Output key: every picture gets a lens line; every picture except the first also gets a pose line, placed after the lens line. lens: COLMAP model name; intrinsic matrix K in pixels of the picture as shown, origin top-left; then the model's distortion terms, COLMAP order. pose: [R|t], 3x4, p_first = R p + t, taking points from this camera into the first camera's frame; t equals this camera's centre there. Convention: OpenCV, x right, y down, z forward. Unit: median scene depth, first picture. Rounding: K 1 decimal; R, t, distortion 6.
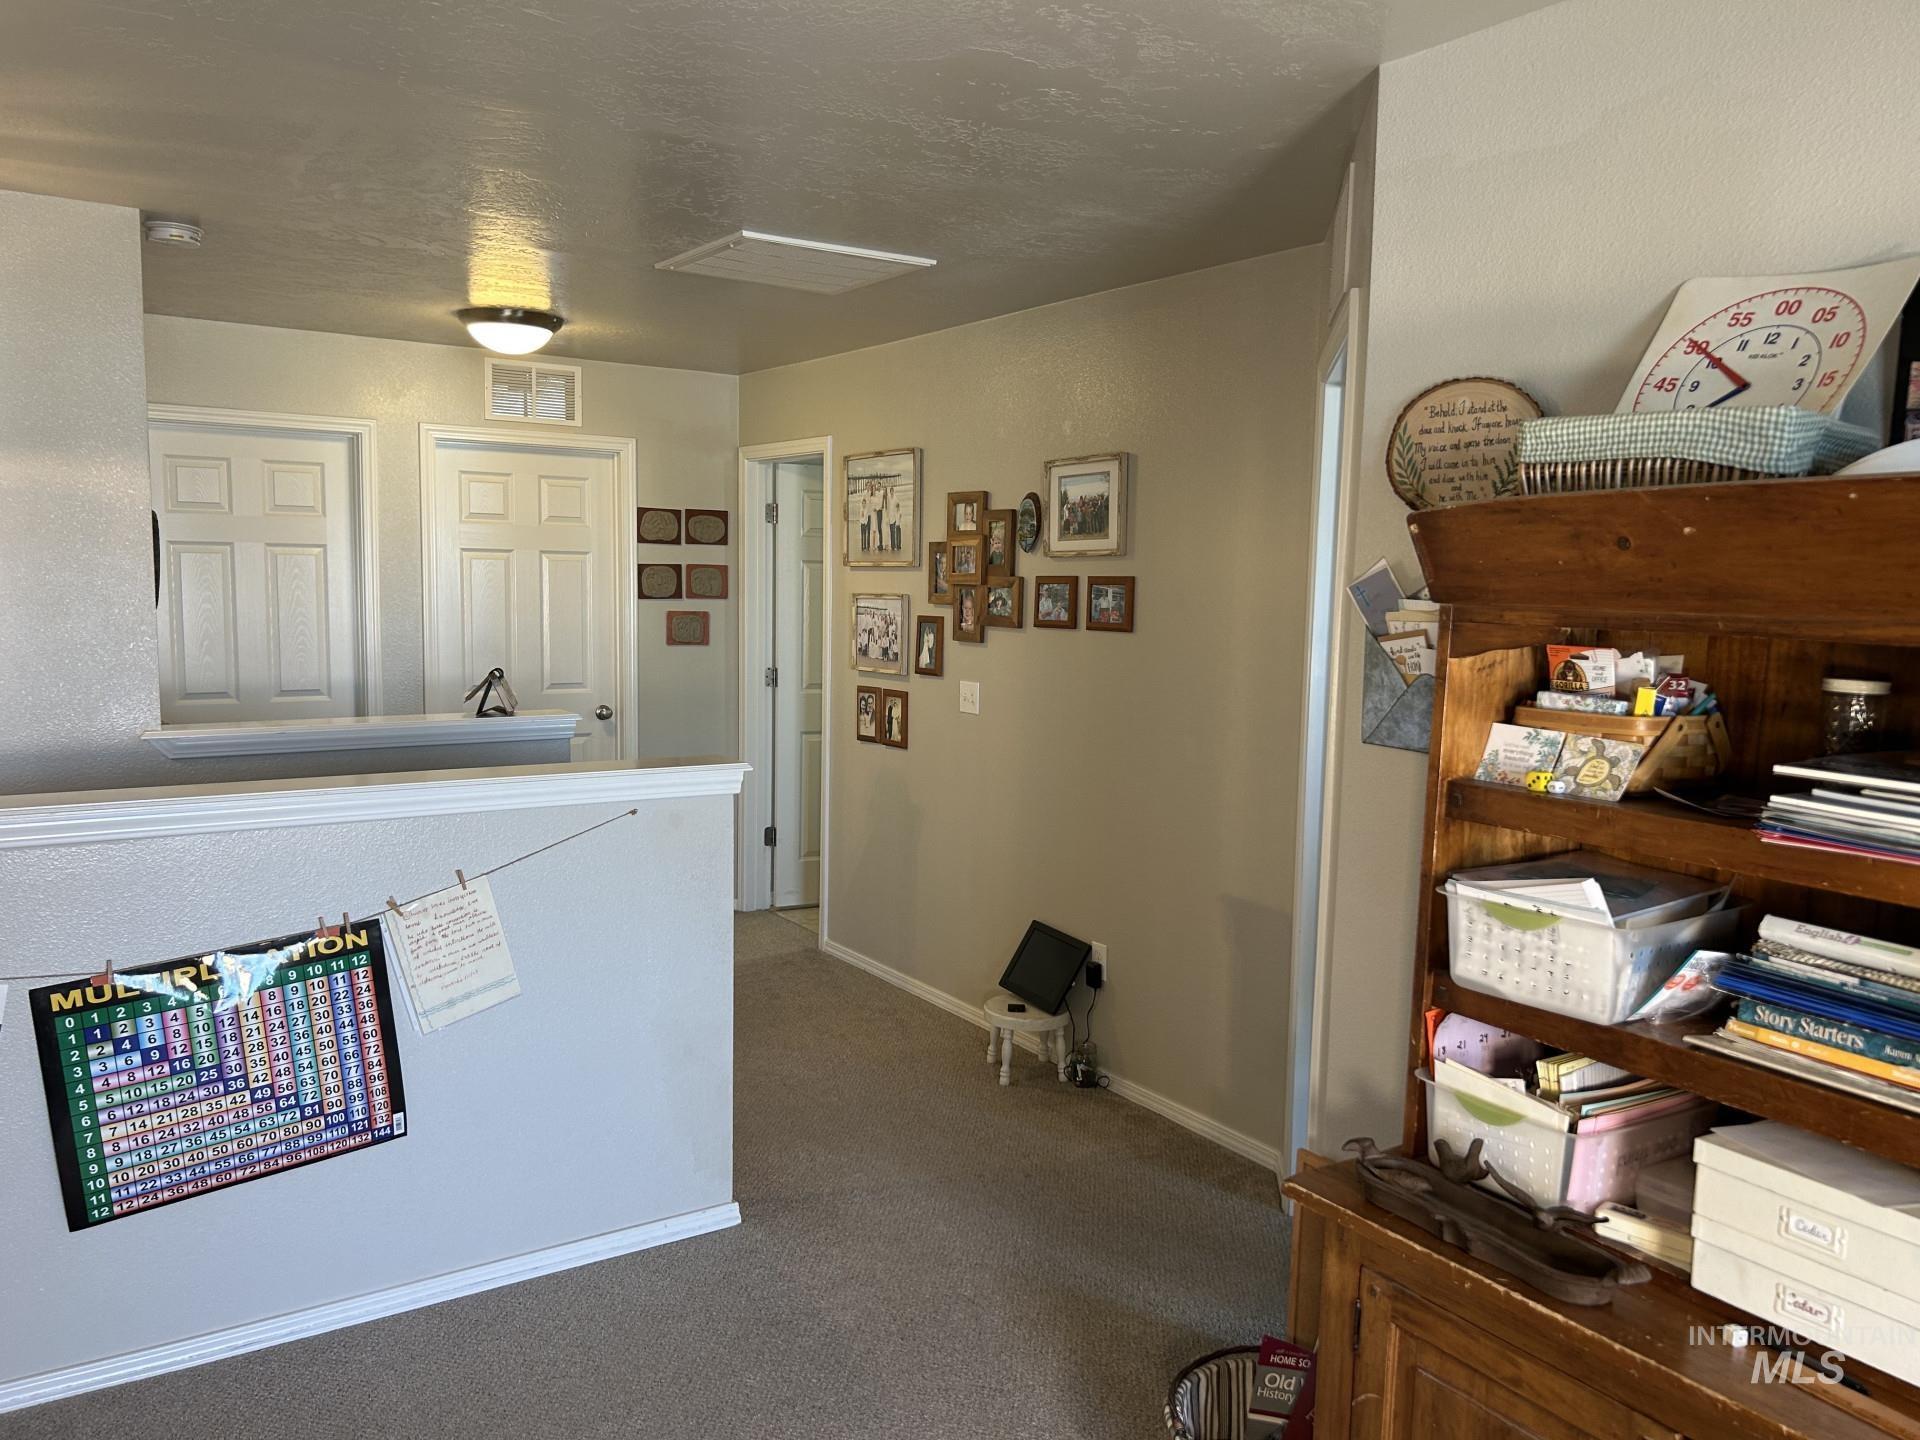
lens RADIAL K [[1460.0, 0, 964.3], [0, 1460.0, 722.0], [0, 0, 1]] dist [0.045200, -0.043785]
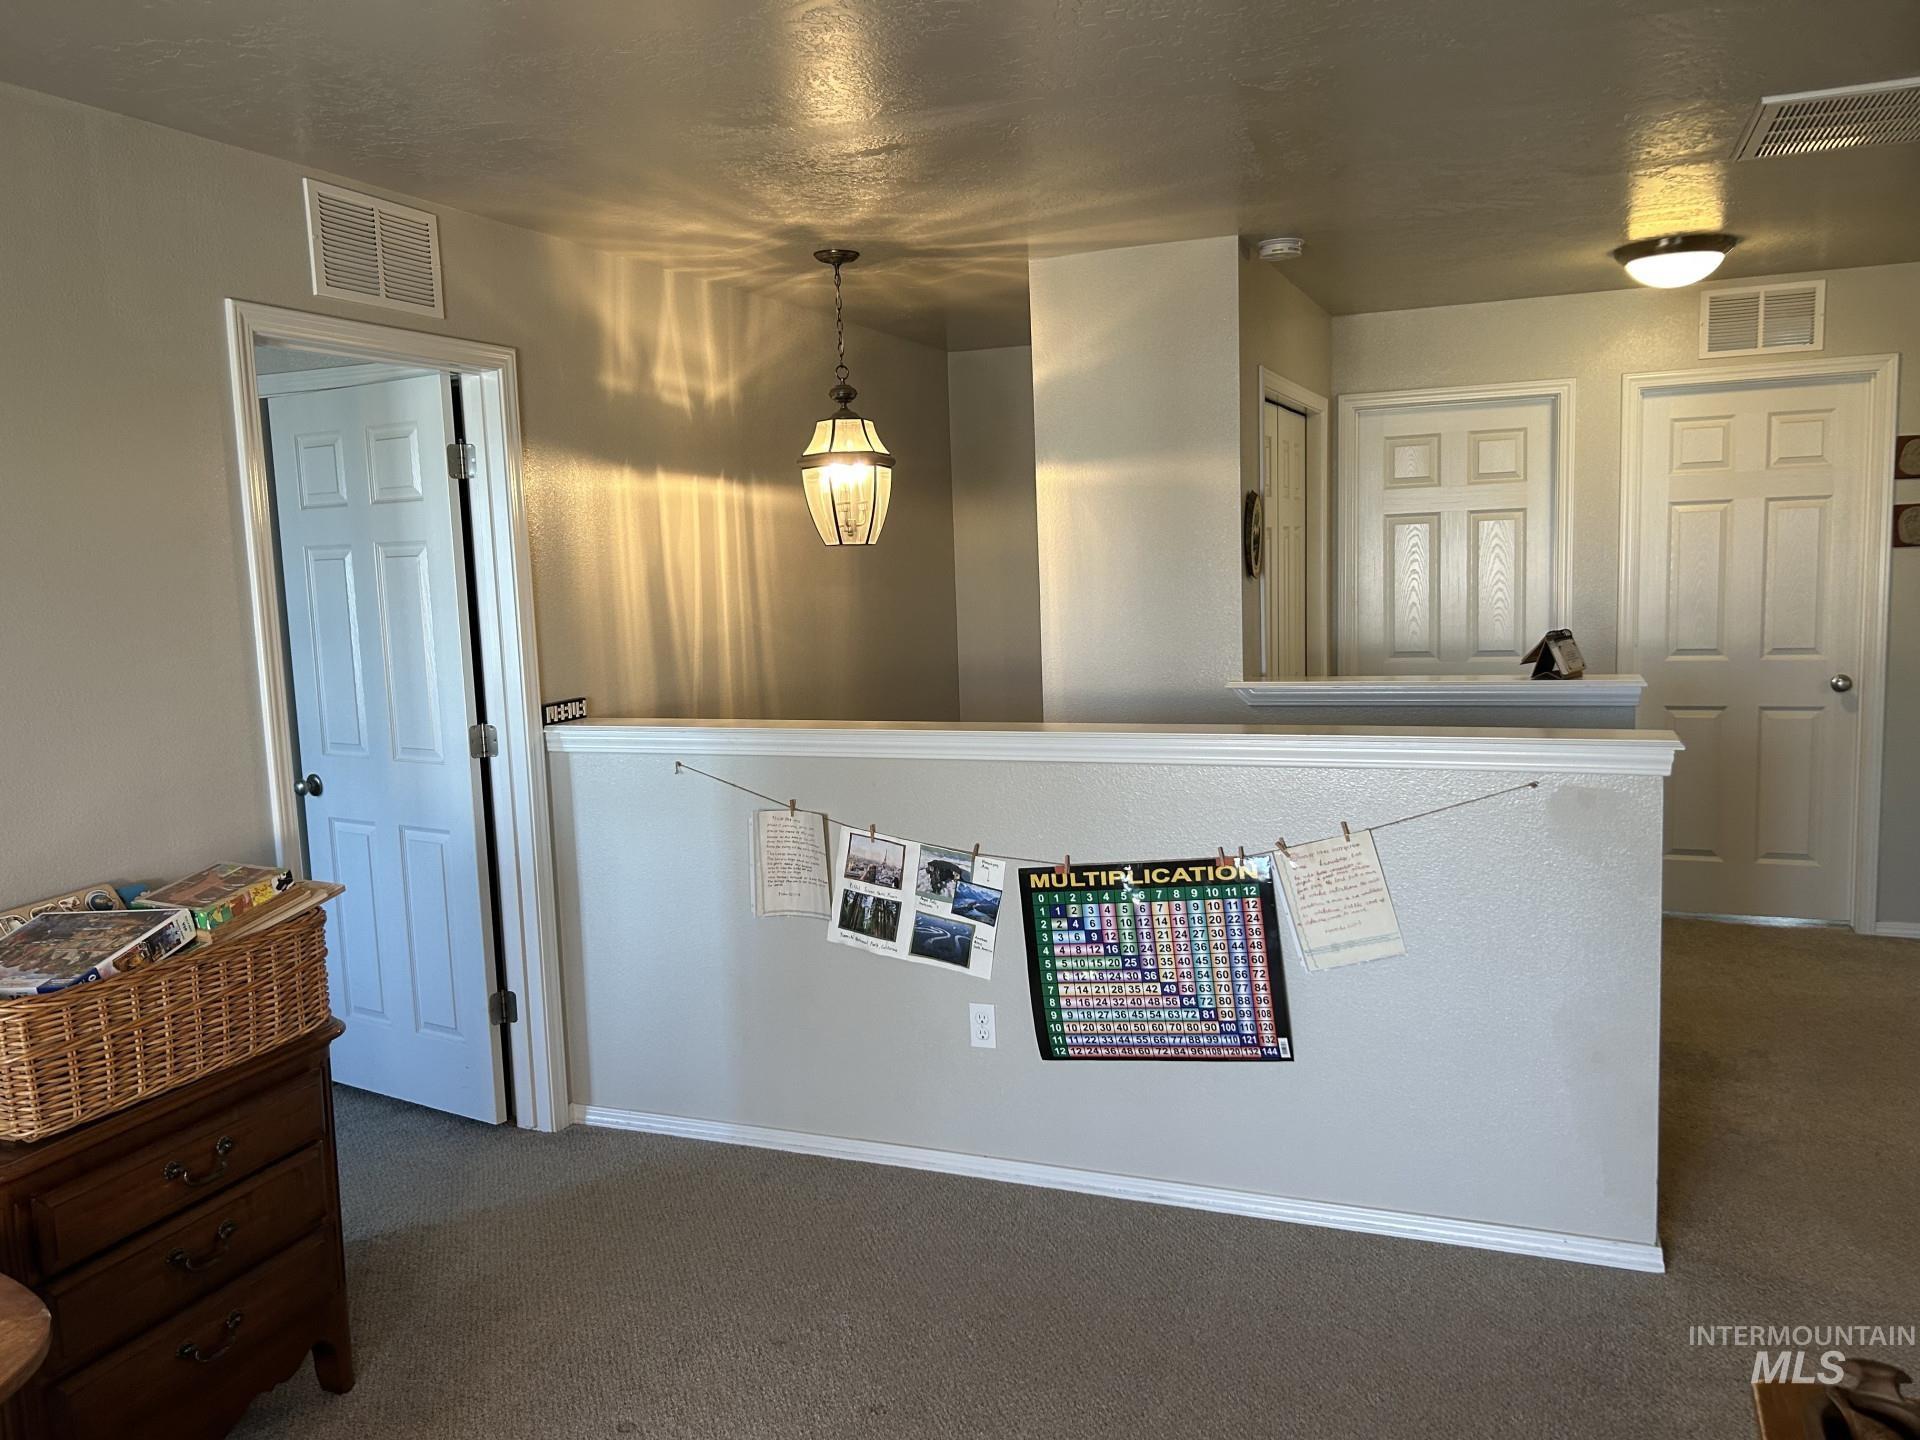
lens RADIAL K [[1460.0, 0, 959.1], [0, 1460.0, 716.9], [0, 0, 1]] dist [0.045200, -0.043785]
pose [[0.554328, 0.058071, -0.830270, 0.379700], [-0.040270, 0.998266, 0.042935, -0.007246], [0.831324, 0.009635, 0.555705, 0.206984]]
